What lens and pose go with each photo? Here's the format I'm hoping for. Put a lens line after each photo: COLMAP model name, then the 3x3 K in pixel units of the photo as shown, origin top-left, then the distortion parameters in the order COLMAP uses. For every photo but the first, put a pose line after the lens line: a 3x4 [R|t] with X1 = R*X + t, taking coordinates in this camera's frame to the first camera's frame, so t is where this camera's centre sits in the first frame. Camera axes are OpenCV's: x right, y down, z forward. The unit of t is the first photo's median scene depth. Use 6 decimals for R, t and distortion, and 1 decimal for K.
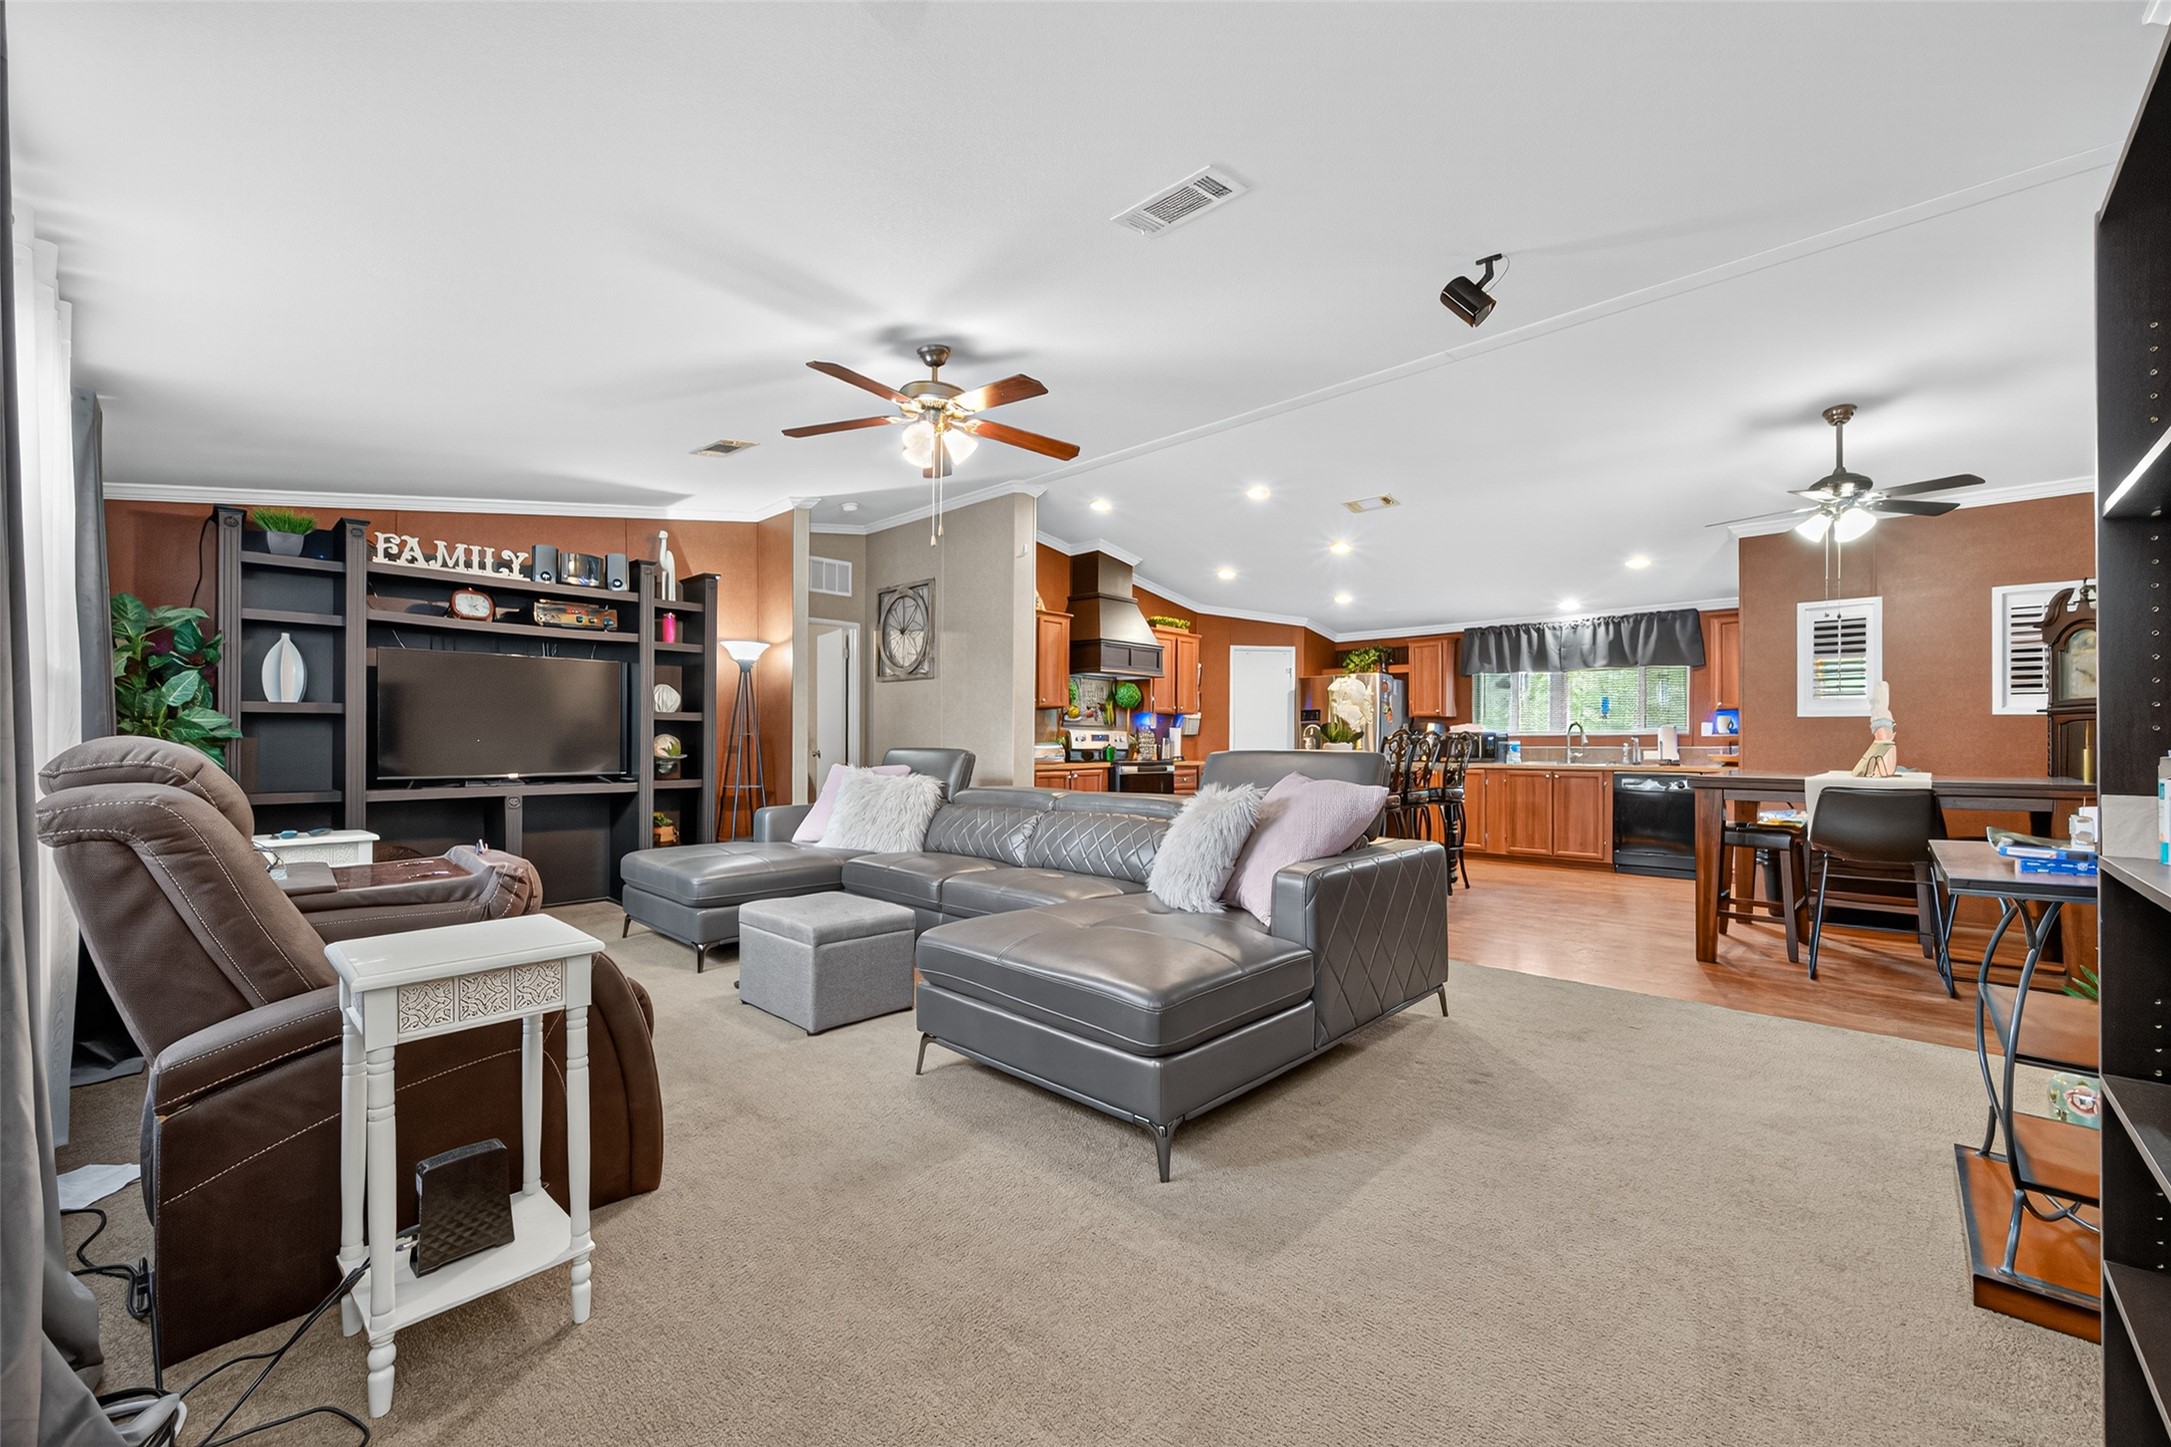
lens RADIAL K [[851.2, 0, 1103.4], [0, 851.2, 734.3], [0, 0, 1]] dist [0.002574, -0.001134]
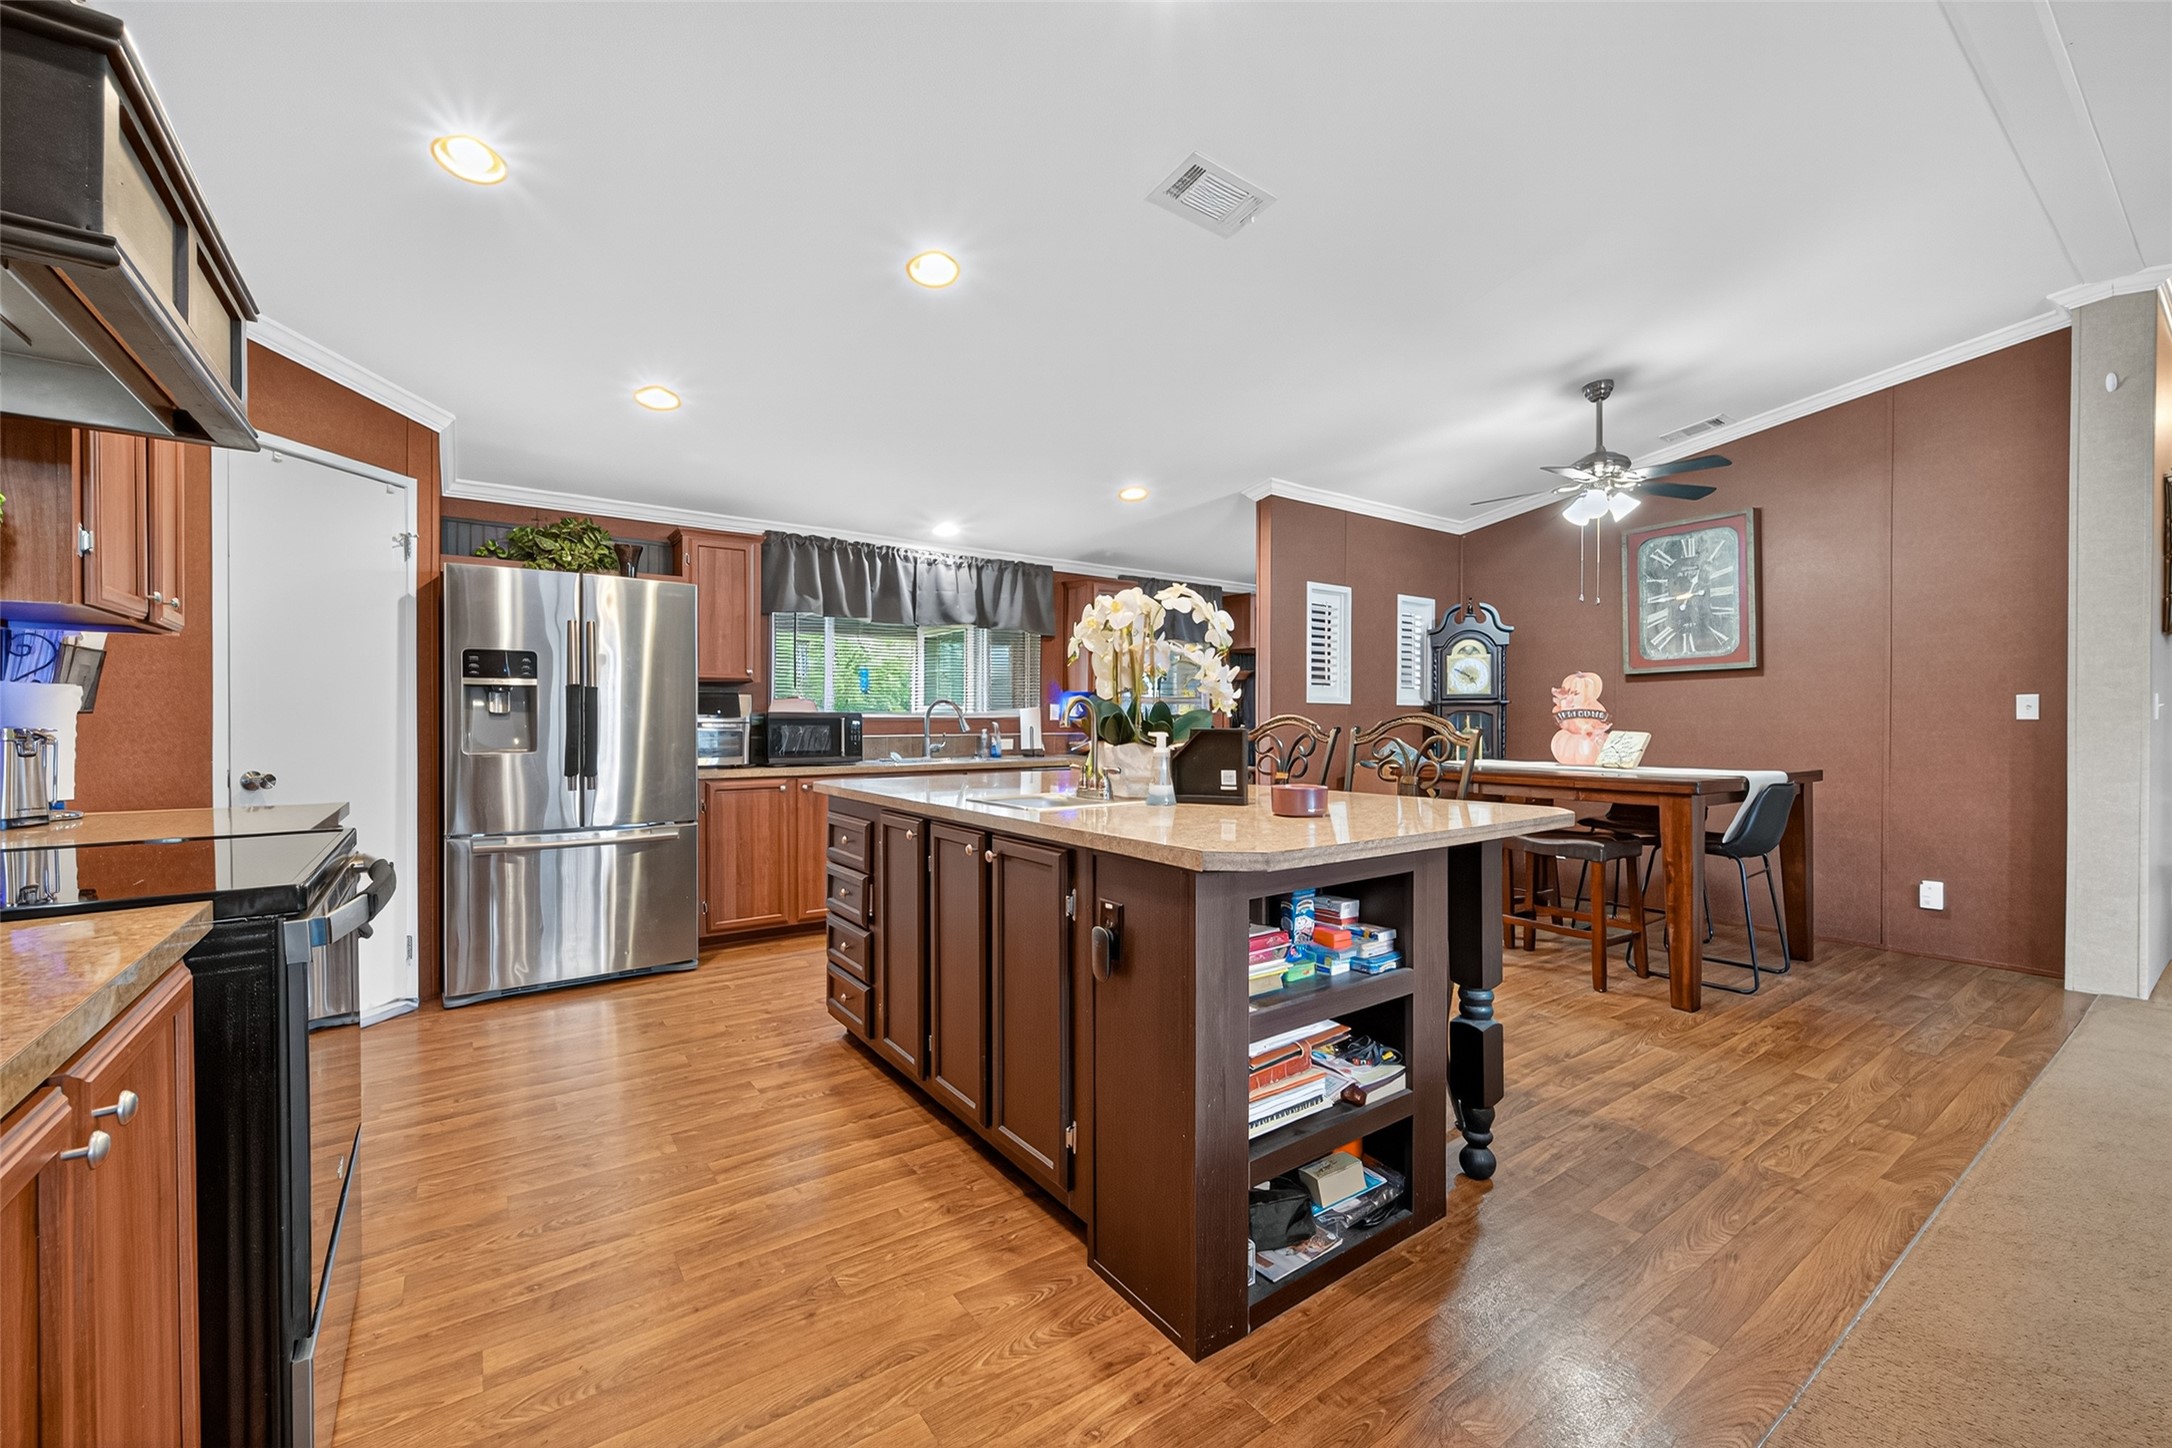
lens RADIAL K [[851.6, 0, 1098.1], [0, 851.6, 722.6], [0, 0, 1]] dist [0.002574, -0.001134]
pose [[0.203985, -0.004308, 0.978965, -0.102049], [-0.008836, 0.999941, 0.006242, -0.000885], [-0.978934, -0.009923, 0.203935, 0.730370]]
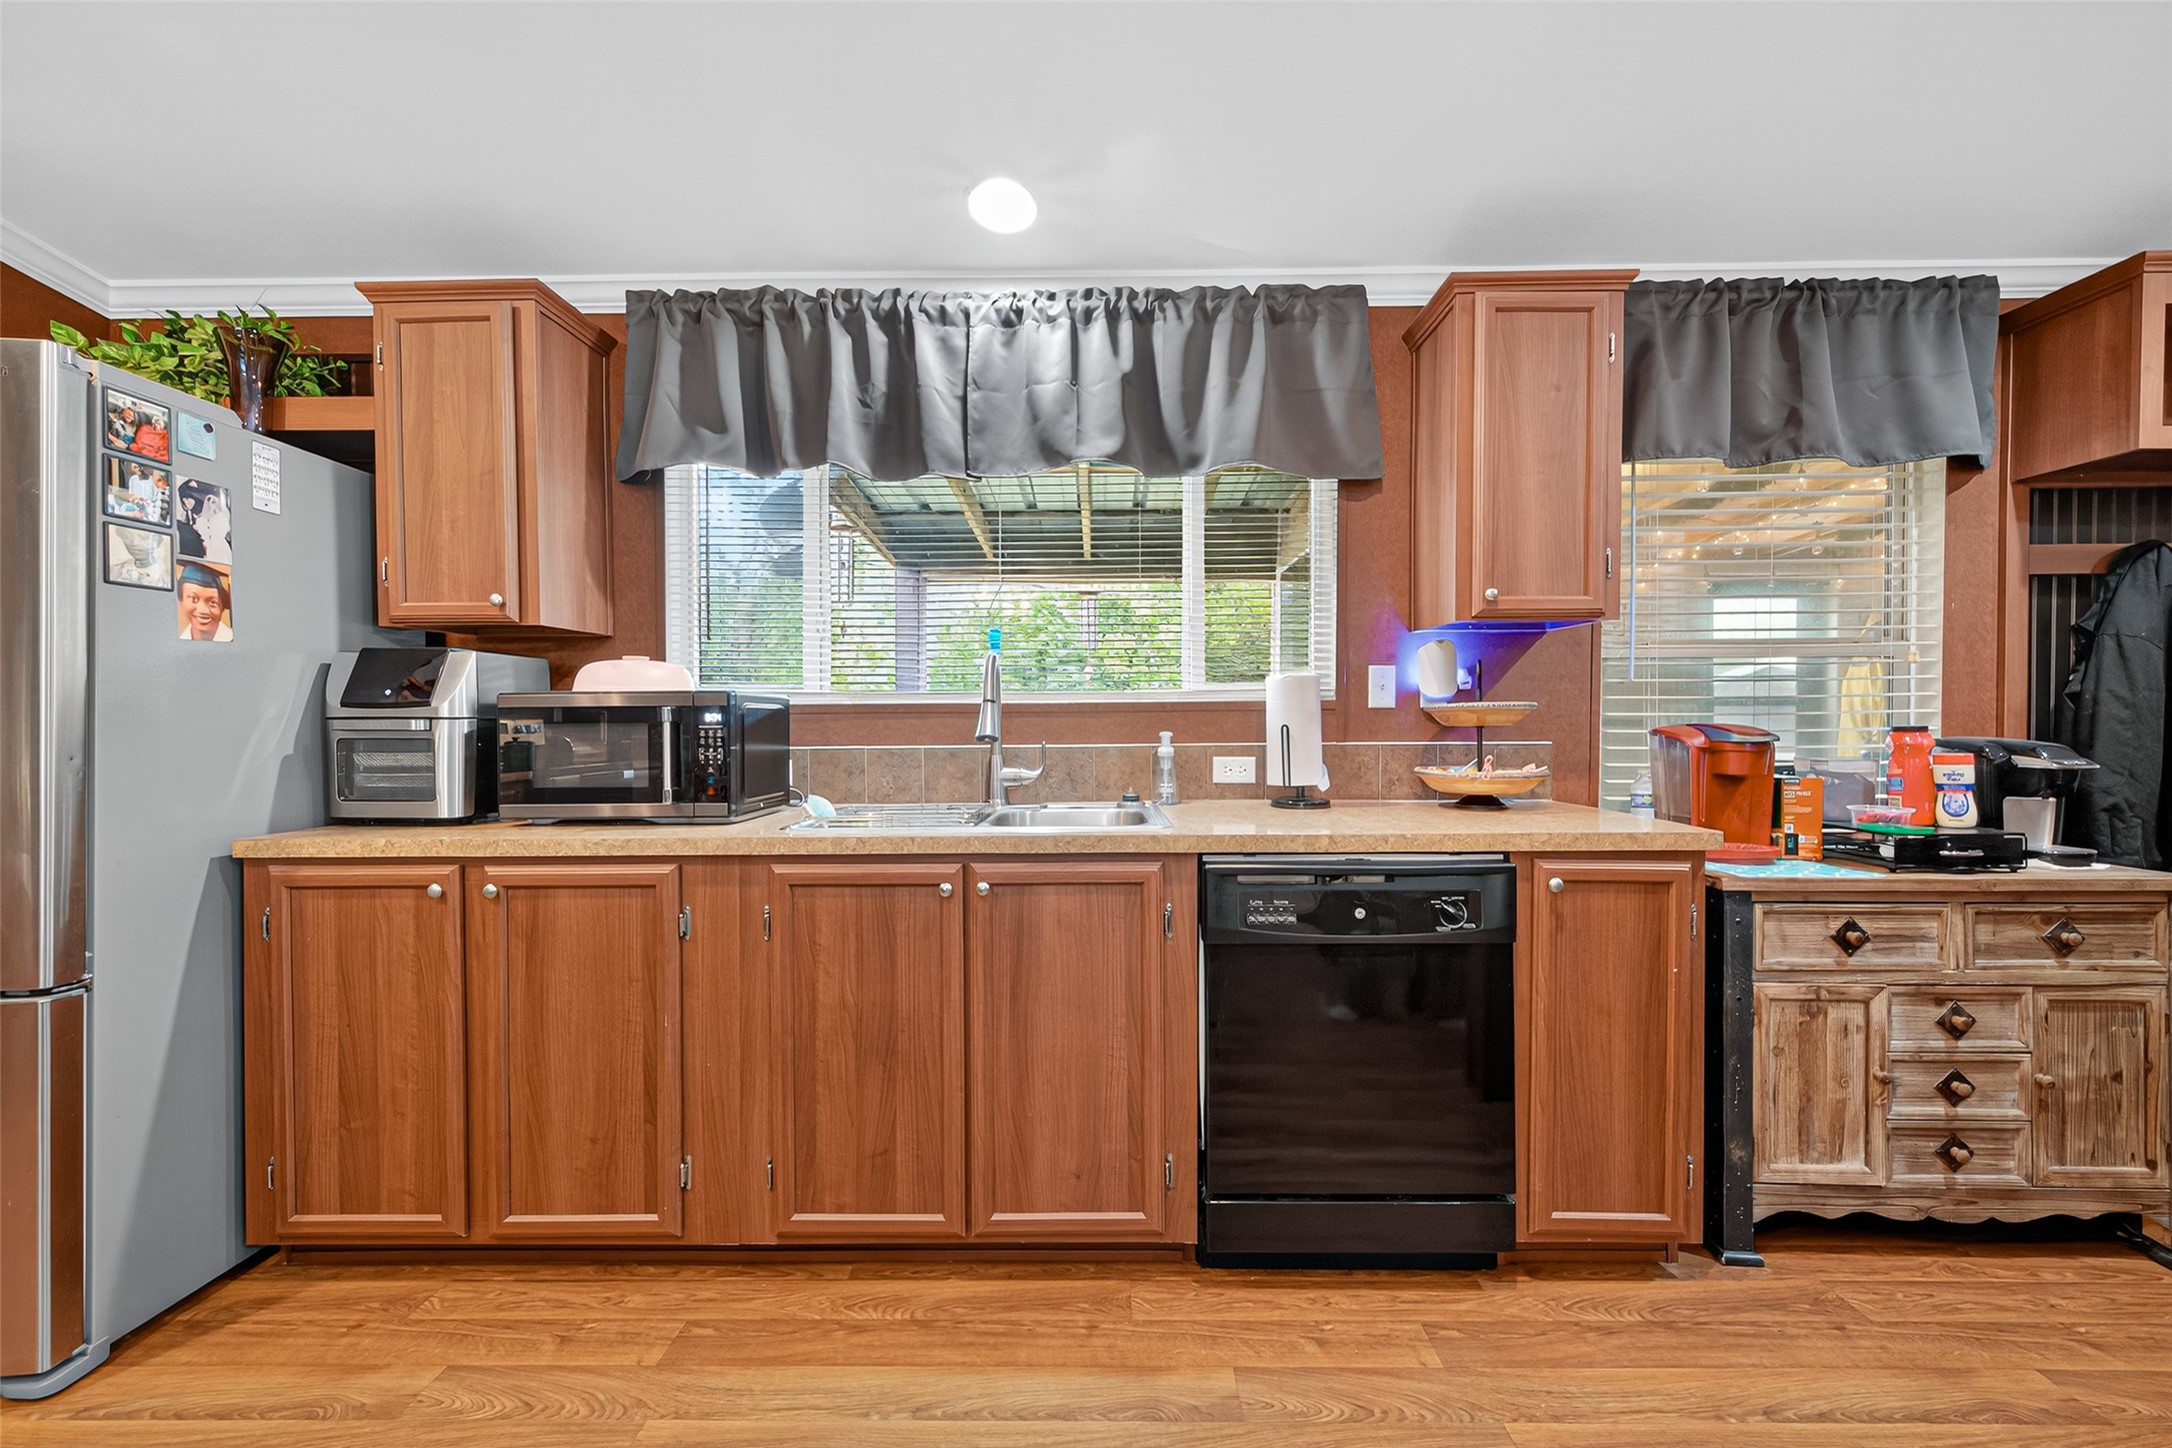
lens RADIAL K [[851.6, 0, 1075.4], [0, 851.6, 712.5], [0, 0, 1]] dist [0.002574, -0.001134]
pose [[0.734430, -0.008667, 0.678630, 0.380875], [-0.002808, 0.999871, 0.015808, -0.000864], [-0.678679, -0.013515, 0.734311, 0.784733]]
